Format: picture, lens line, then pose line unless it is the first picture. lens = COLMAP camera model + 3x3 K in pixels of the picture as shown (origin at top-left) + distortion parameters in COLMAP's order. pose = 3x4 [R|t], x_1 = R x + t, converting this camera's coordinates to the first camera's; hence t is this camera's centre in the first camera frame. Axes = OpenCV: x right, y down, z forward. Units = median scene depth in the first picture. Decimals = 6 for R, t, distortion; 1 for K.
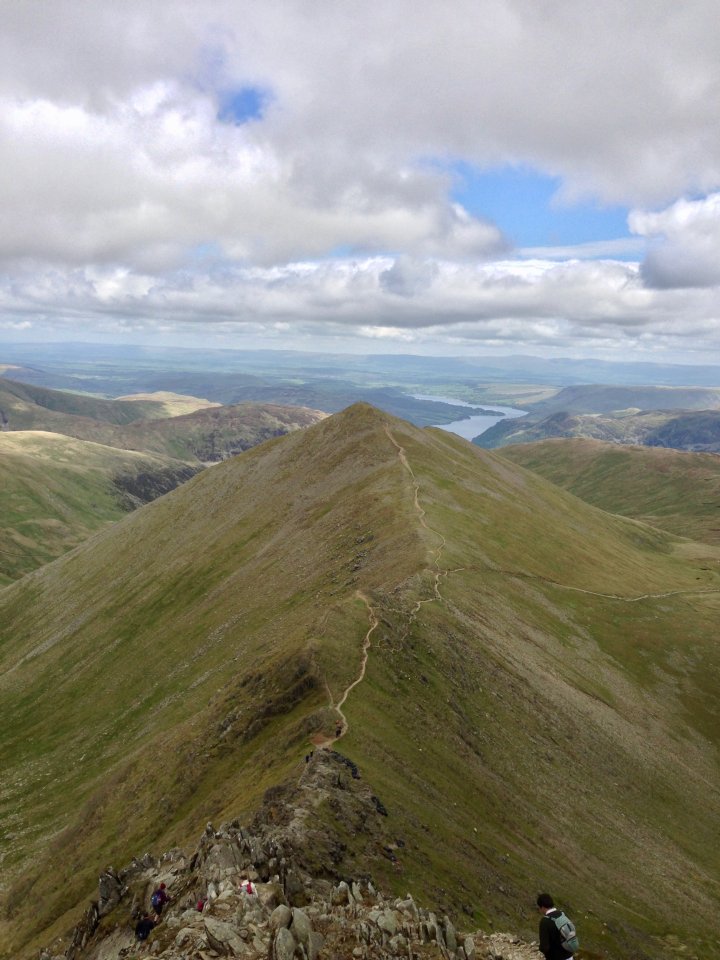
lens RADIAL K [[882.4, 0, 360.0], [0, 882.4, 480.0], [0, 0, 1]] dist [0.130376, -0.225702]
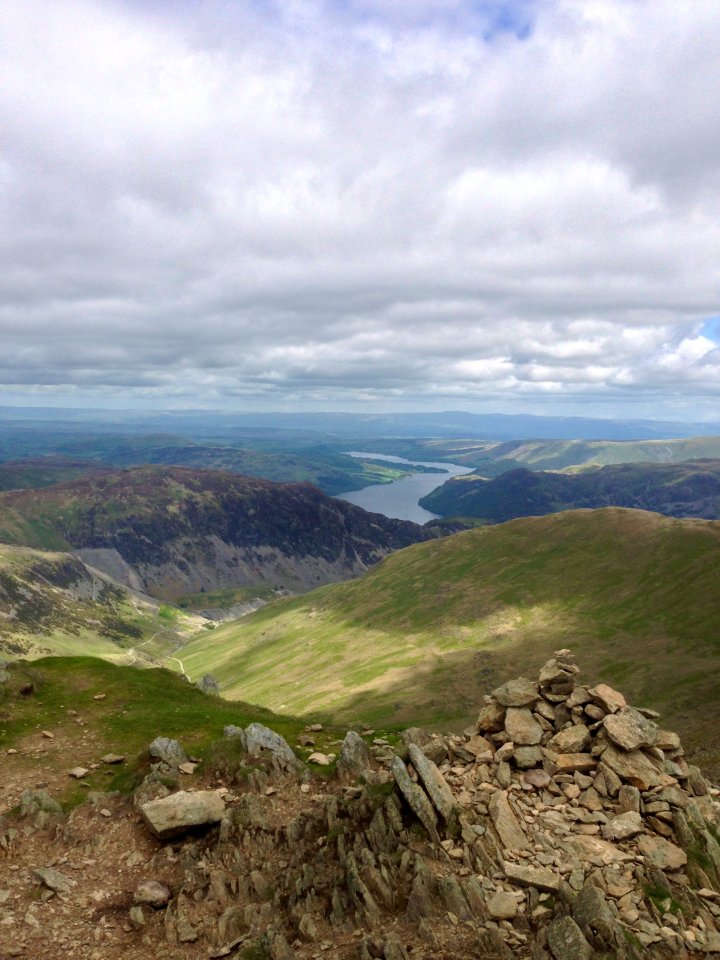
lens RADIAL K [[882.4, 0, 360.0], [0, 882.4, 480.0], [0, 0, 1]] dist [0.130376, -0.225702]
pose [[0.996938, -0.022410, 0.074922, 0.000450], [0.027300, 0.997519, -0.064895, -0.020453], [-0.073281, 0.066742, 0.995076, 0.223627]]
